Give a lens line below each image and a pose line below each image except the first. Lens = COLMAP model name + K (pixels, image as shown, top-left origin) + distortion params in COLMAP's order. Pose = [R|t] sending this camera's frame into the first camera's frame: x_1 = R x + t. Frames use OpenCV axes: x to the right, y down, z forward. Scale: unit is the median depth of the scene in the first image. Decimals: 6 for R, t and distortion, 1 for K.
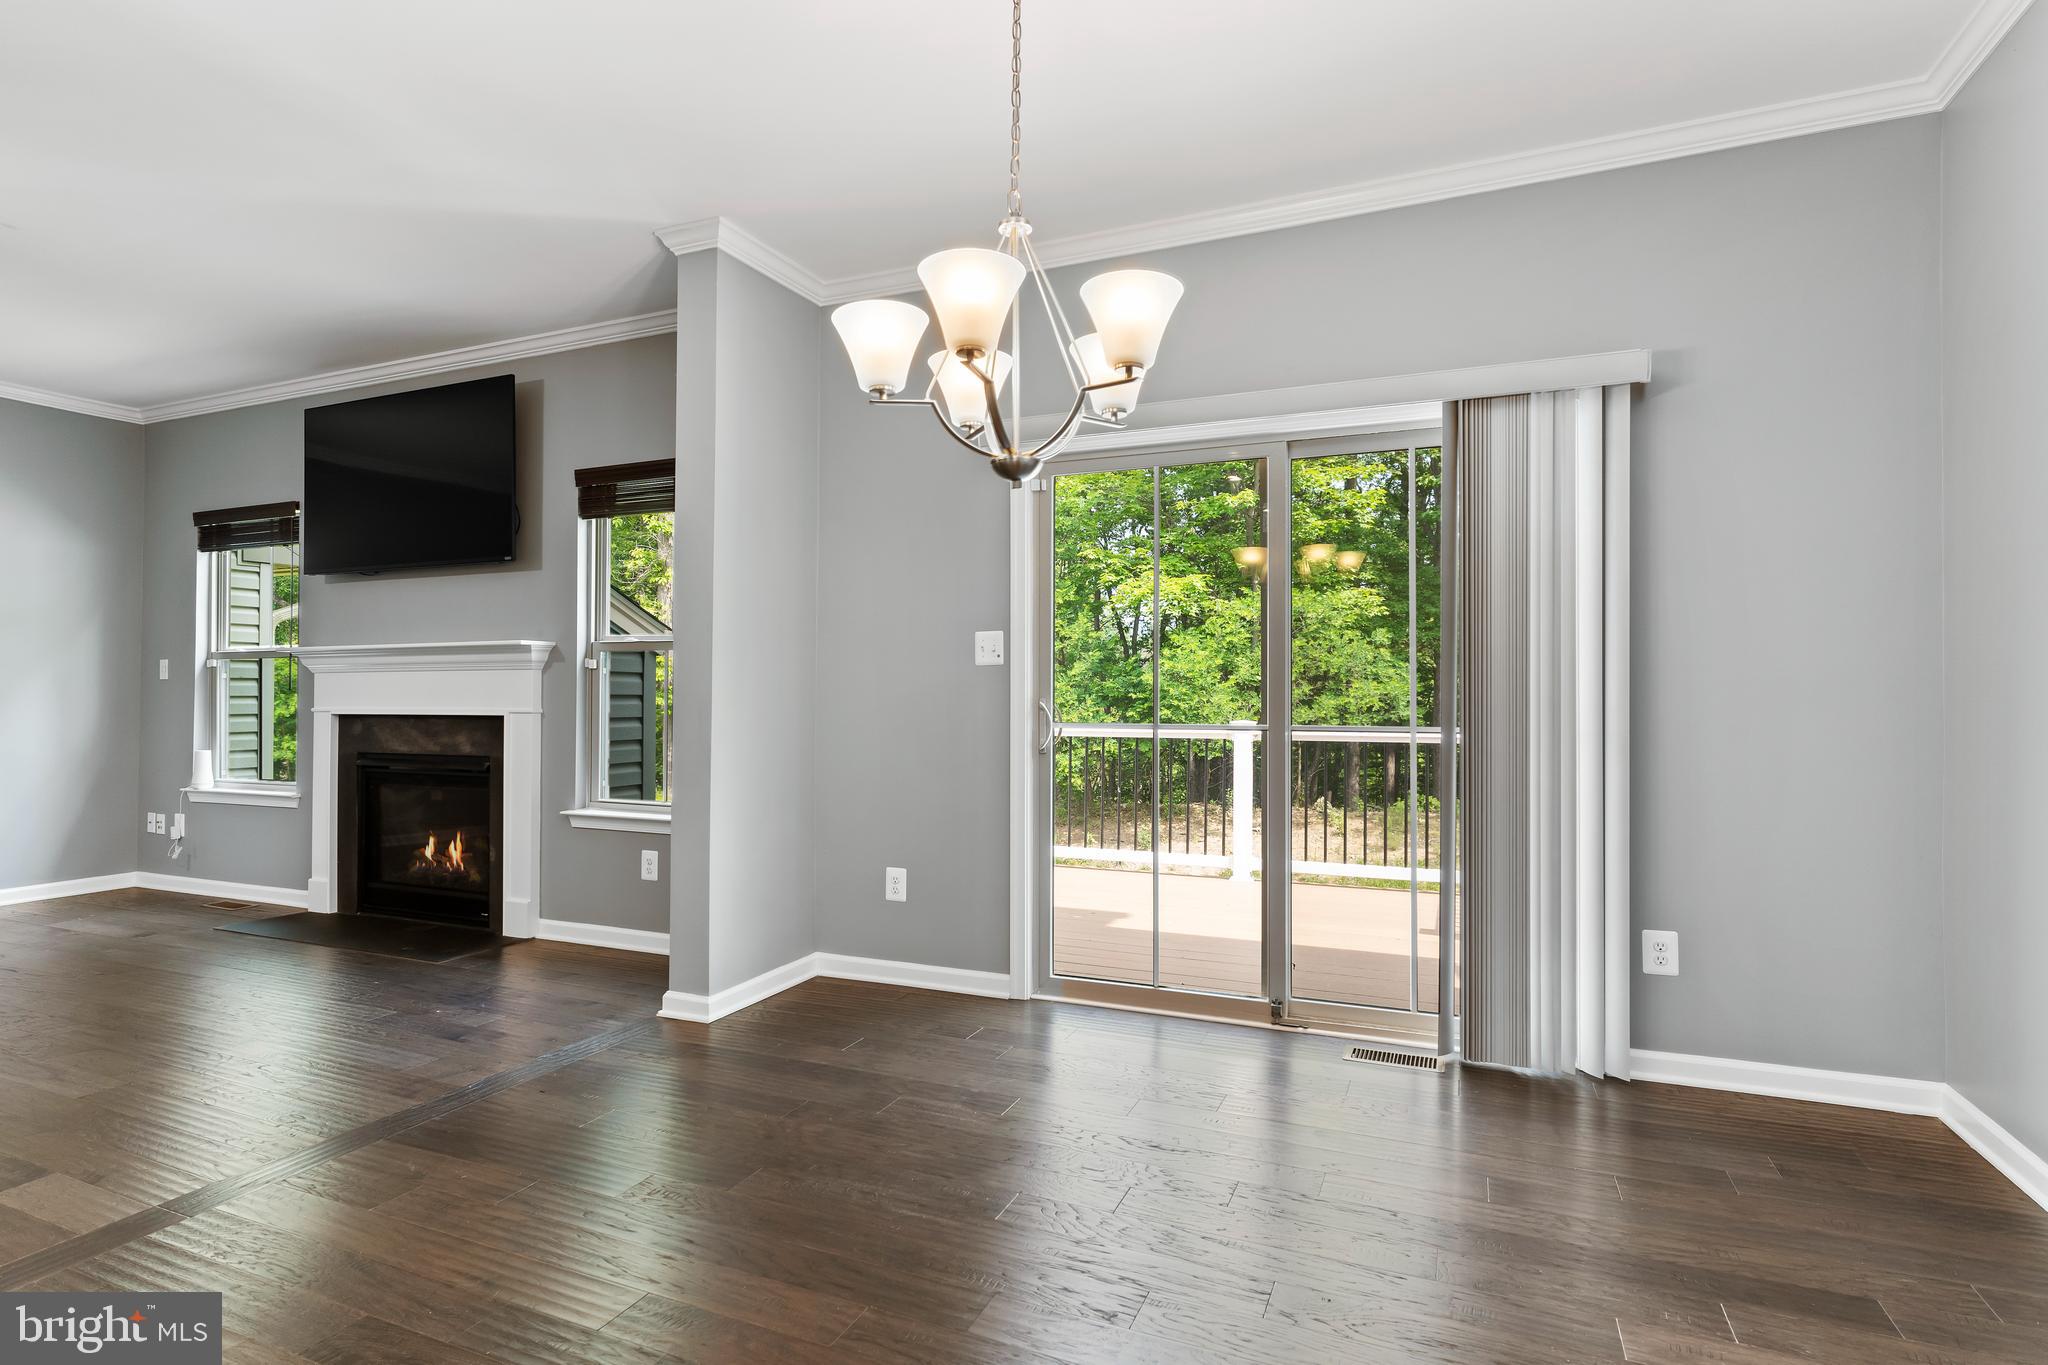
lens RADIAL K [[1049.1, 0, 1017.1], [0, 1049.1, 683.2], [0, 0, 1]] dist [-0.004408, 0.000781]
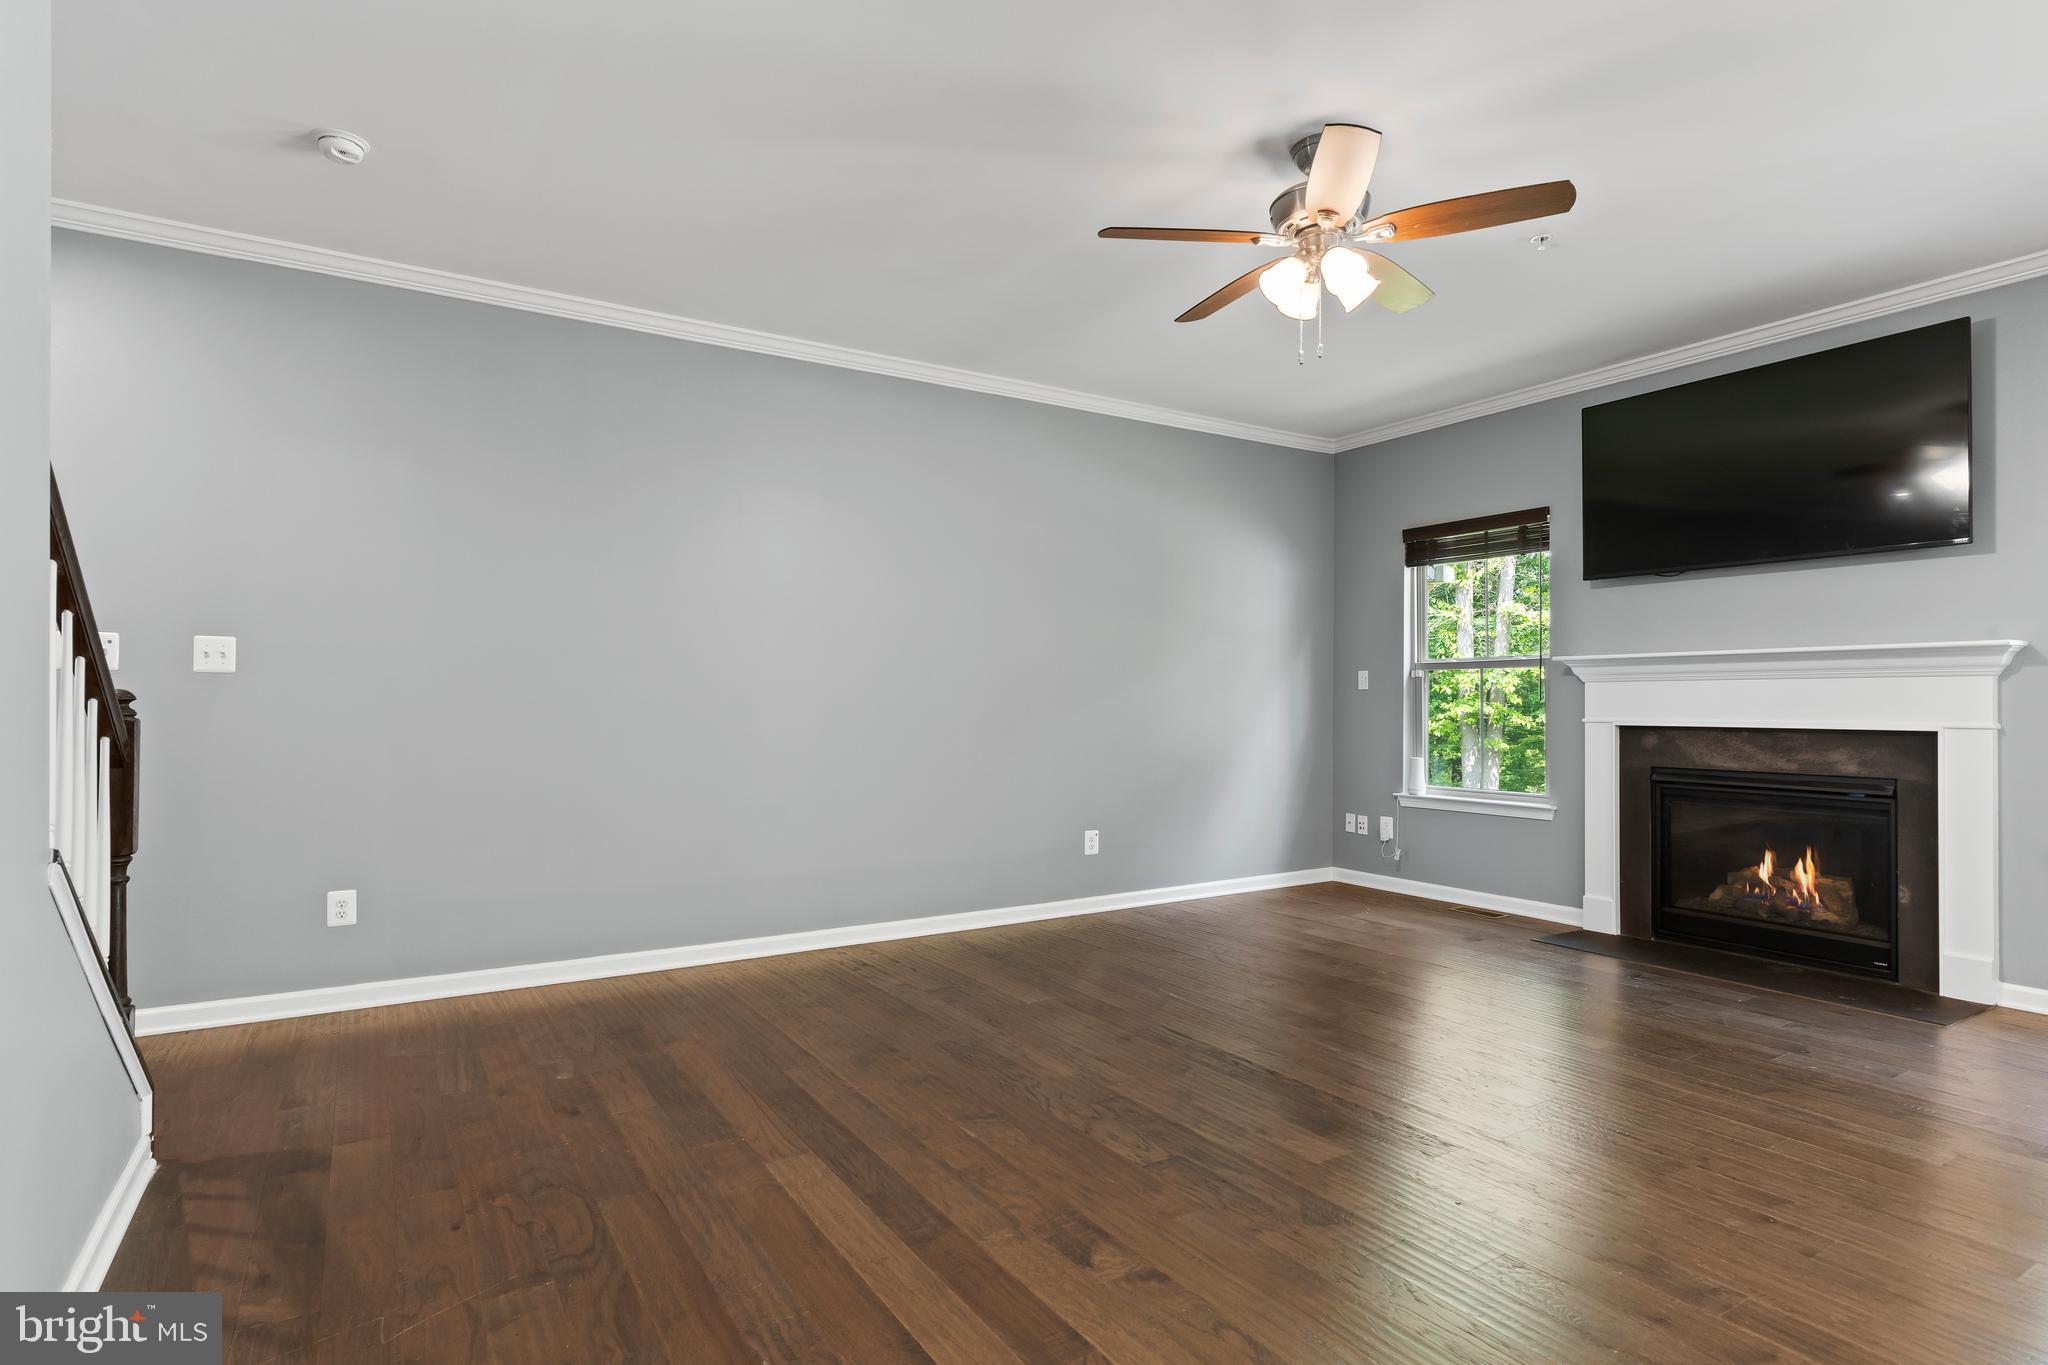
lens RADIAL K [[1053.6, 0, 1018.9], [0, 1053.6, 696.5], [0, 0, 1]] dist [-0.000222, 0.001000]
pose [[0.824078, -0.002075, -0.566472, -0.583877], [0.006081, 0.999968, 0.005182, -0.005003], [0.566443, -0.007715, 0.824065, -0.097817]]
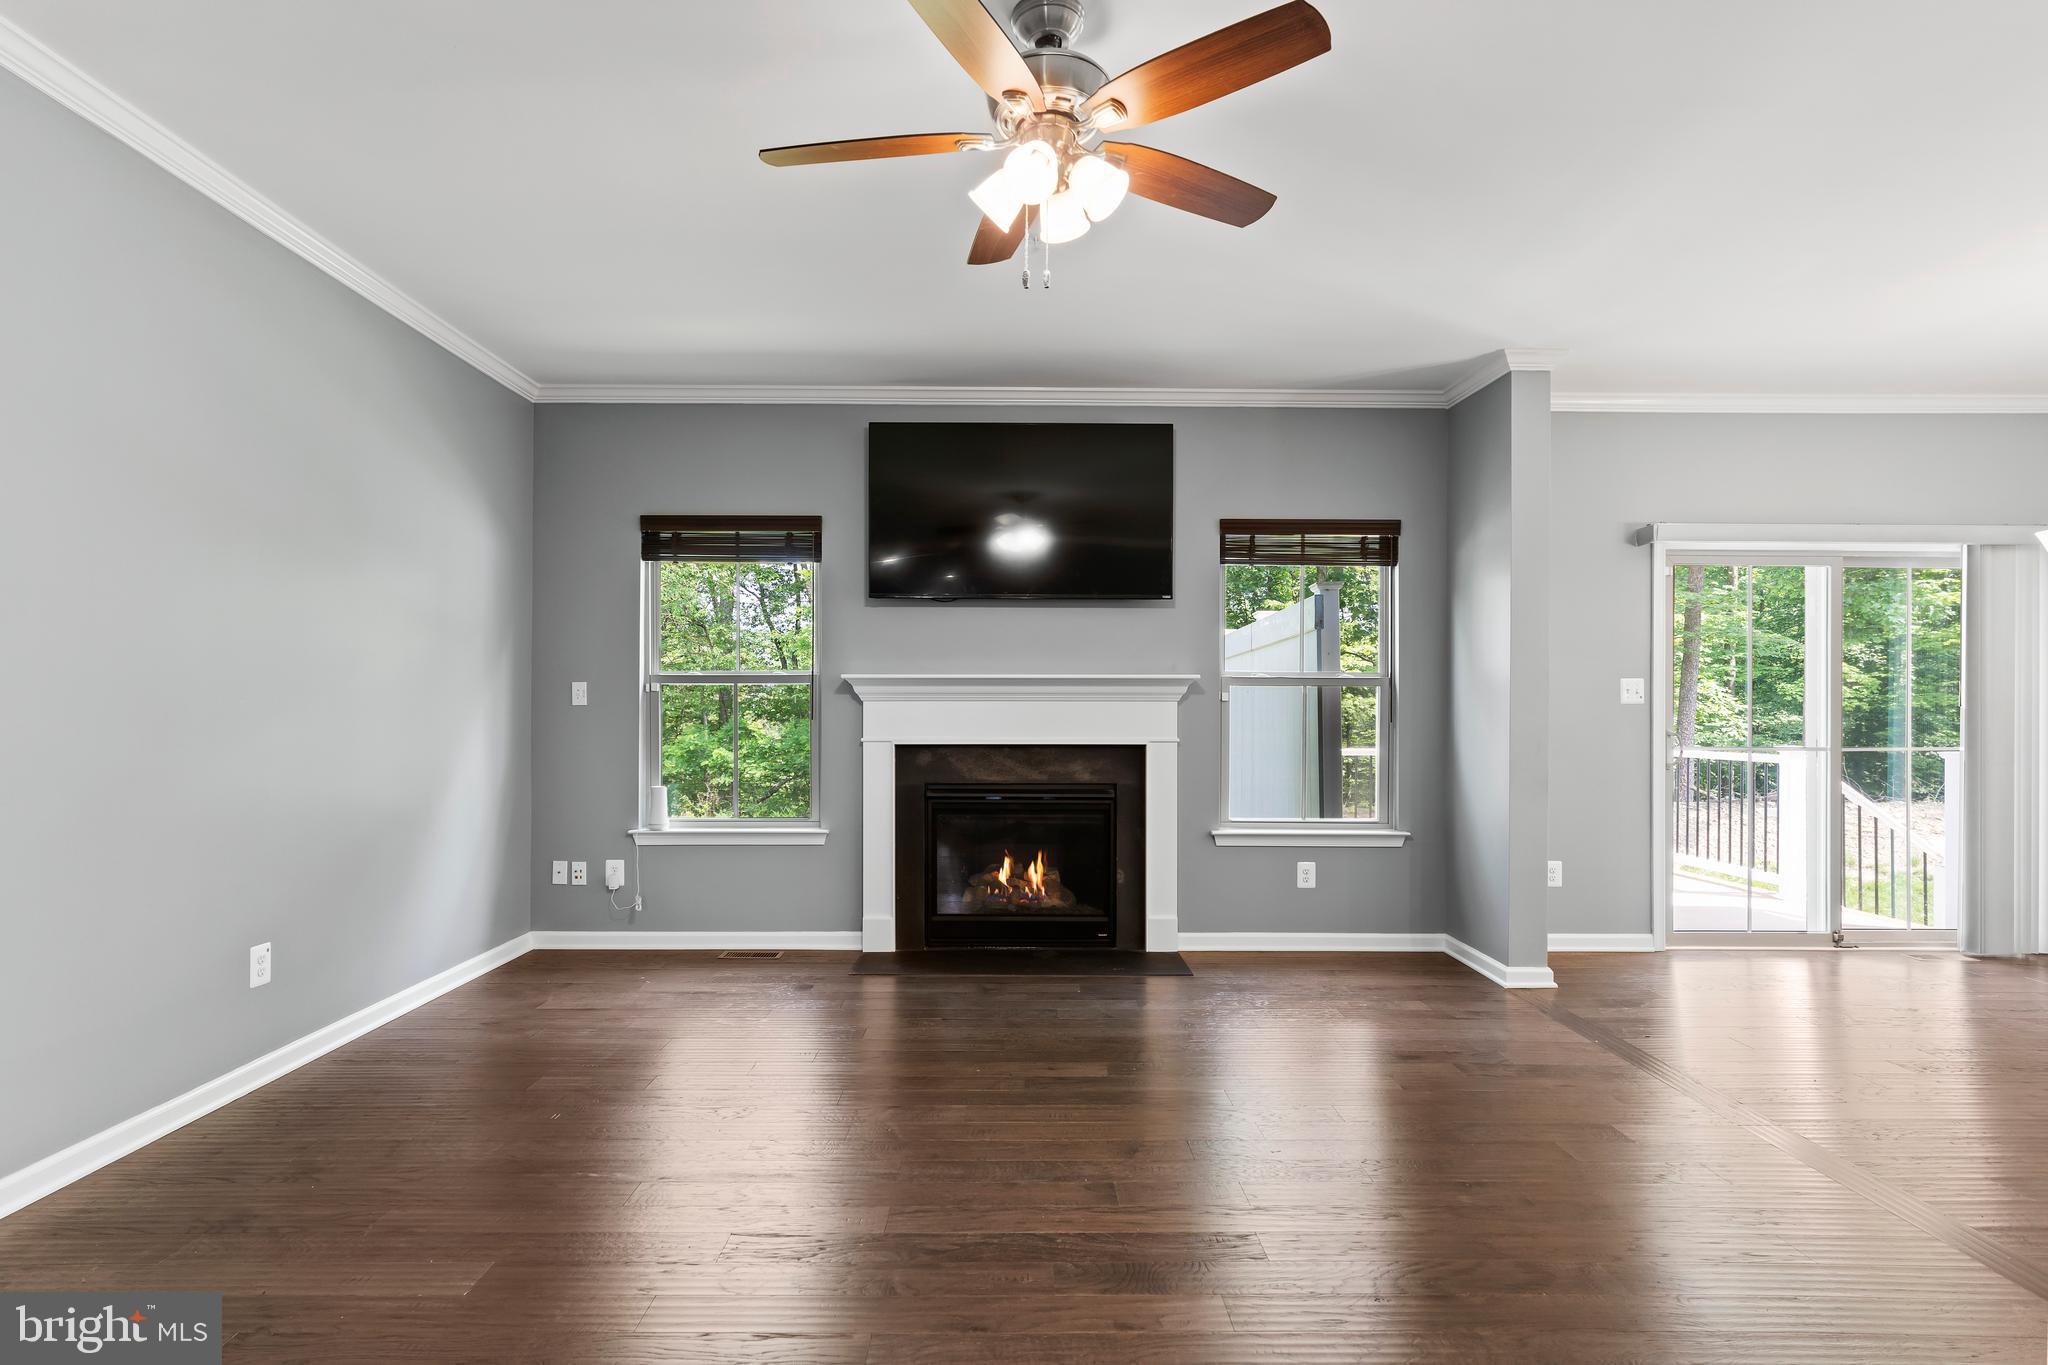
lens RADIAL K [[1057.9, 0, 1022.7], [0, 1057.9, 708.1], [0, 0, 1]] dist [-0.008112, 0.000678]
pose [[0.913425, 0.002417, 0.407001, -0.983679], [-0.007155, 0.999923, 0.010121, -0.014811], [-0.406945, -0.012157, 0.913372, 0.070682]]
